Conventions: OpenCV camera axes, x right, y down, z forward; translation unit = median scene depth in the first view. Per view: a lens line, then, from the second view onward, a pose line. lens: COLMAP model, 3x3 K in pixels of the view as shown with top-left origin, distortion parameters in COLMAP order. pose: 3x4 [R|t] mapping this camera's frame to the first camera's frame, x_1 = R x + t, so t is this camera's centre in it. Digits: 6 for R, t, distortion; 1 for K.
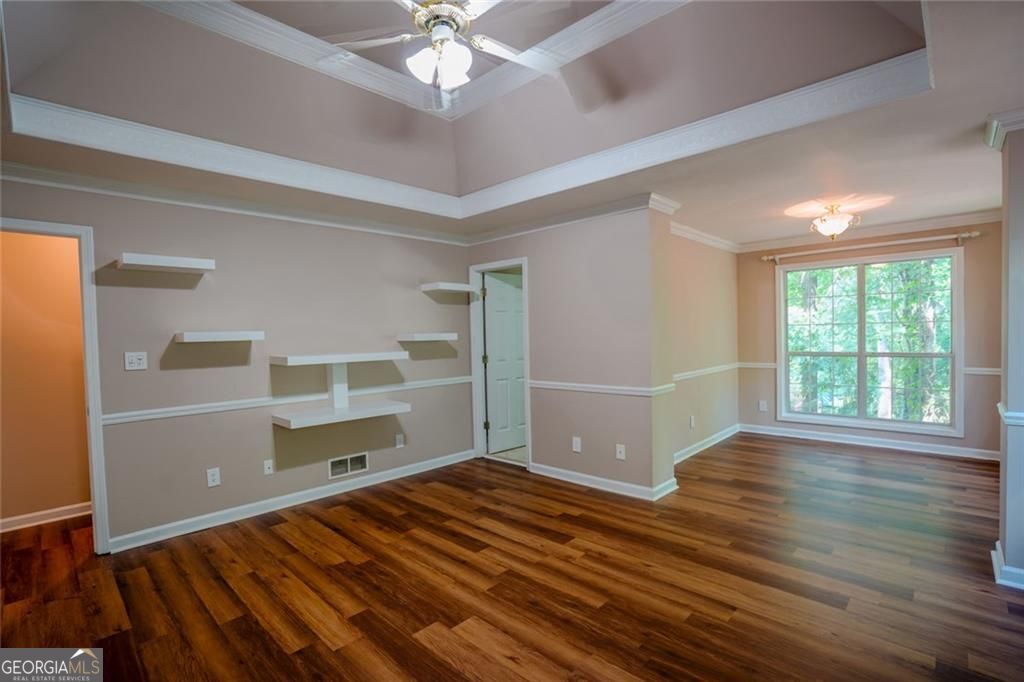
lens RADIAL K [[477.3, 0, 512.5], [0, 477.3, 347.8], [0, 0, 1]] dist [-0.062489, 0.027742]
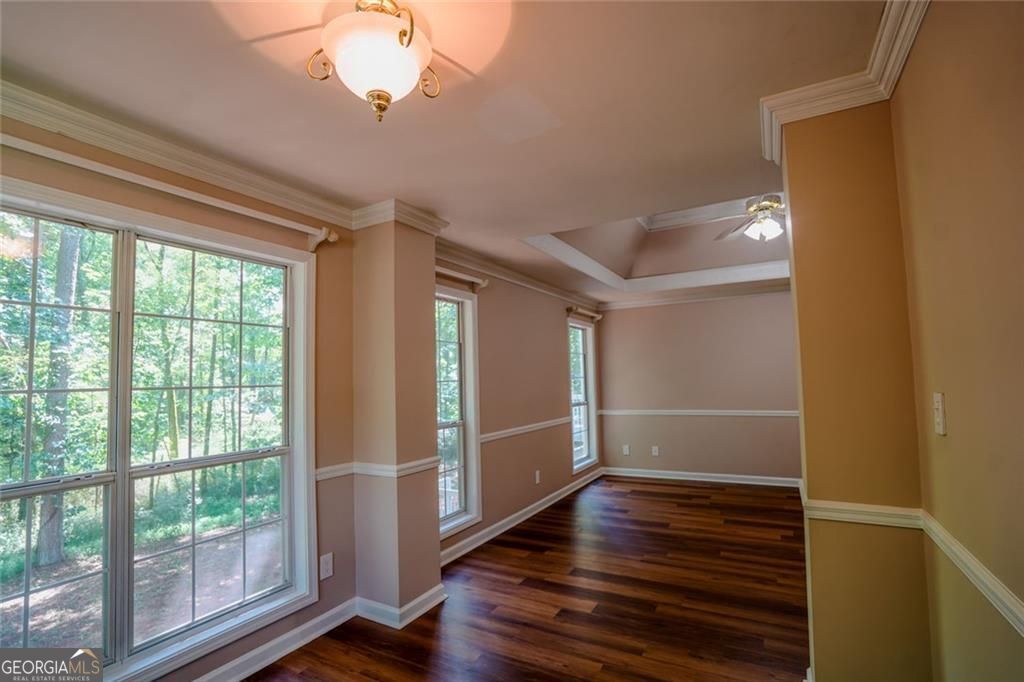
lens RADIAL K [[477.3, 0, 512.5], [0, 477.3, 347.8], [0, 0, 1]] dist [-0.062489, 0.027742]
pose [[-0.967767, 0.030664, -0.249972, 0.956677], [0.039429, 0.998768, -0.030133, -0.082081], [0.248740, -0.039018, -0.967784, 1.843548]]
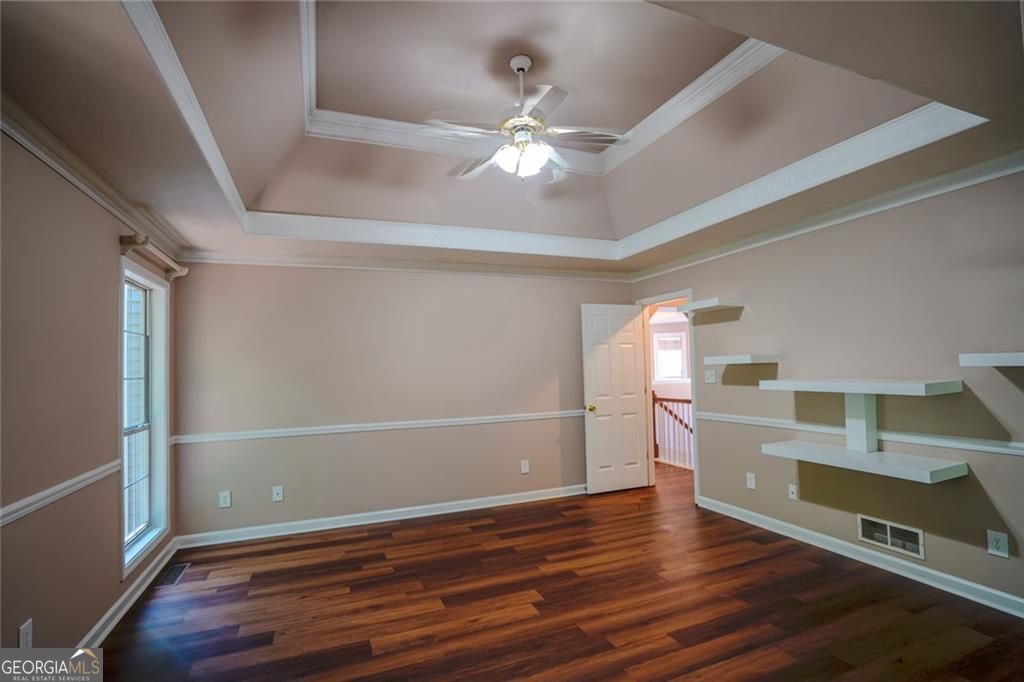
lens RADIAL K [[477.3, 0, 512.5], [0, 477.3, 347.8], [0, 0, 1]] dist [-0.062489, 0.027742]
pose [[-0.412152, -0.004775, -0.911103, 0.761072], [0.009839, 0.999905, -0.009691, -0.053884], [0.911062, -0.012959, -0.412065, 1.085534]]
